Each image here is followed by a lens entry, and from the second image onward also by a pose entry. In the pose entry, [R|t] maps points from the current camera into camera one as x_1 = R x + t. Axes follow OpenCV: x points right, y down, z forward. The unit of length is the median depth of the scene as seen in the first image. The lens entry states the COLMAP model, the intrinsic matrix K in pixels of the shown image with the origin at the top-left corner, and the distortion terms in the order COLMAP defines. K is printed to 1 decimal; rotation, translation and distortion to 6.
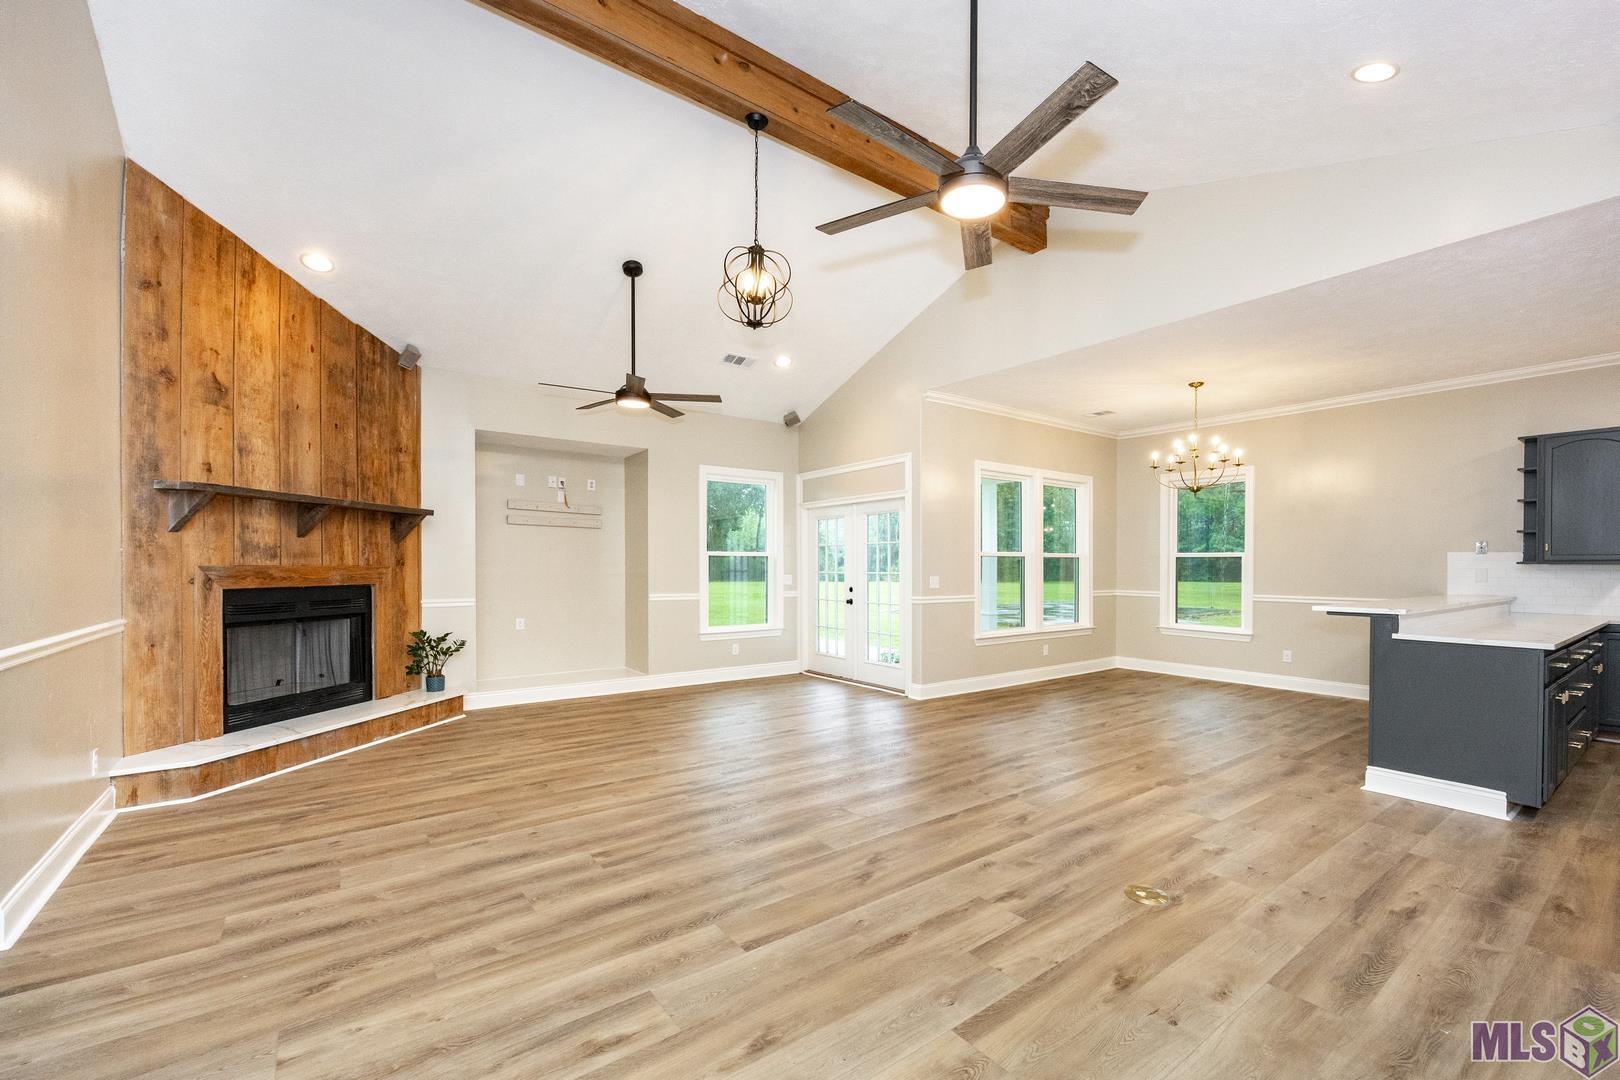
lens RADIAL K [[688.3, 0, 843.0], [0, 688.3, 571.6], [0, 0, 1]] dist [0.000205, -0.000616]
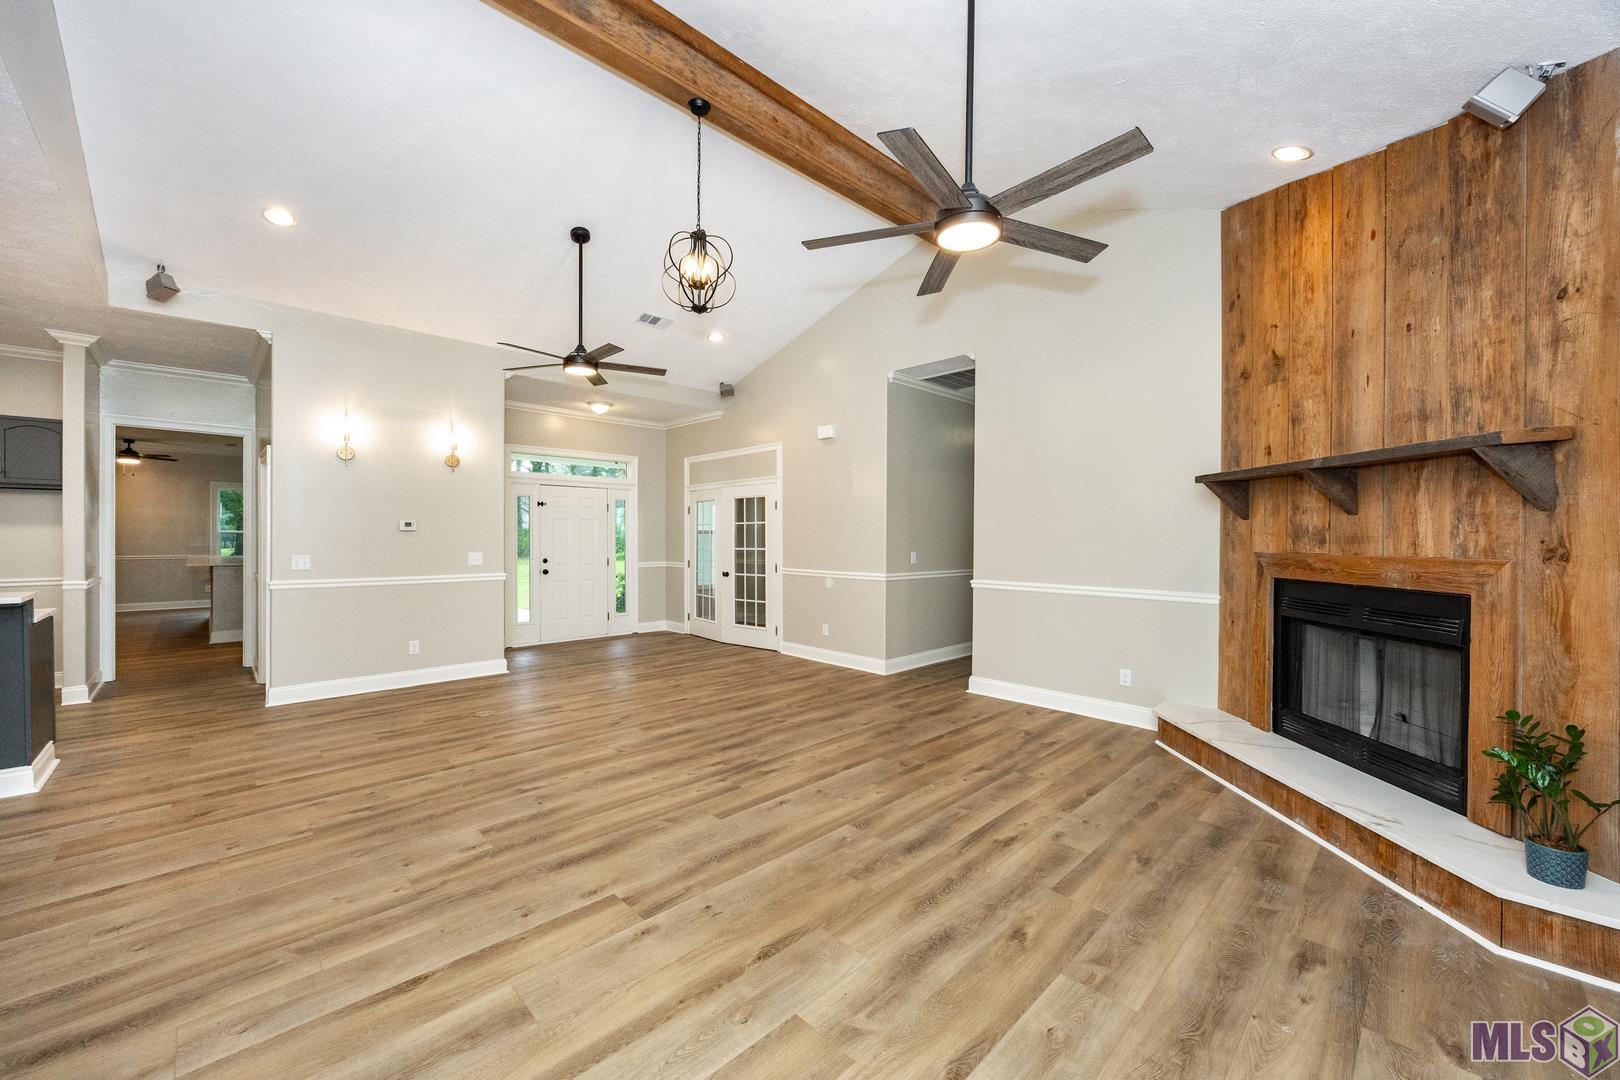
lens RADIAL K [[611.4, 0, 779.1], [0, 611.4, 542.9], [0, 0, 1]] dist [-0.003734, 0.000258]
pose [[-0.996434, -0.001707, -0.084356, -0.170116], [-0.003148, 0.999851, 0.016946, -0.035583], [0.084315, 0.017152, -0.996292, 1.885545]]
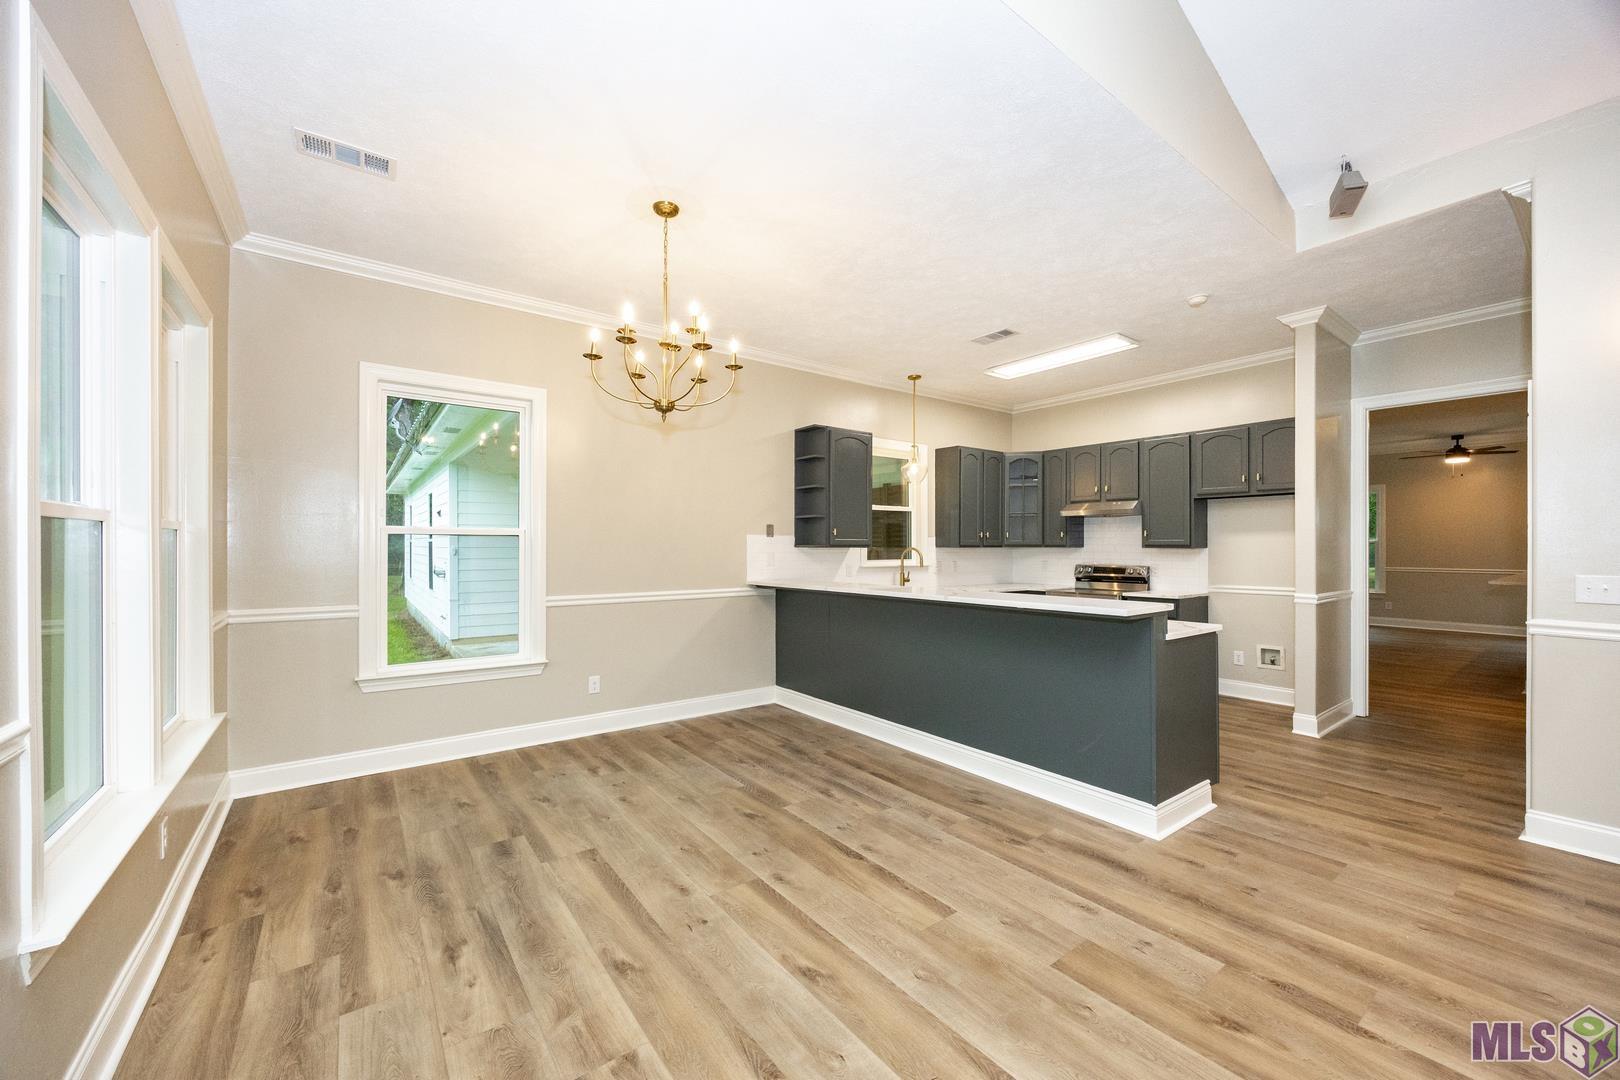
lens RADIAL K [[624.2, 0, 820.2], [0, 624.2, 545.4], [0, 0, 1]] dist [-0.002779, -0.000970]
pose [[0.010946, 0.002966, 0.999936, 0.036323], [0.007412, 0.999968, -0.003048, -0.021142], [-0.999913, 0.007445, 0.010924, 1.366604]]
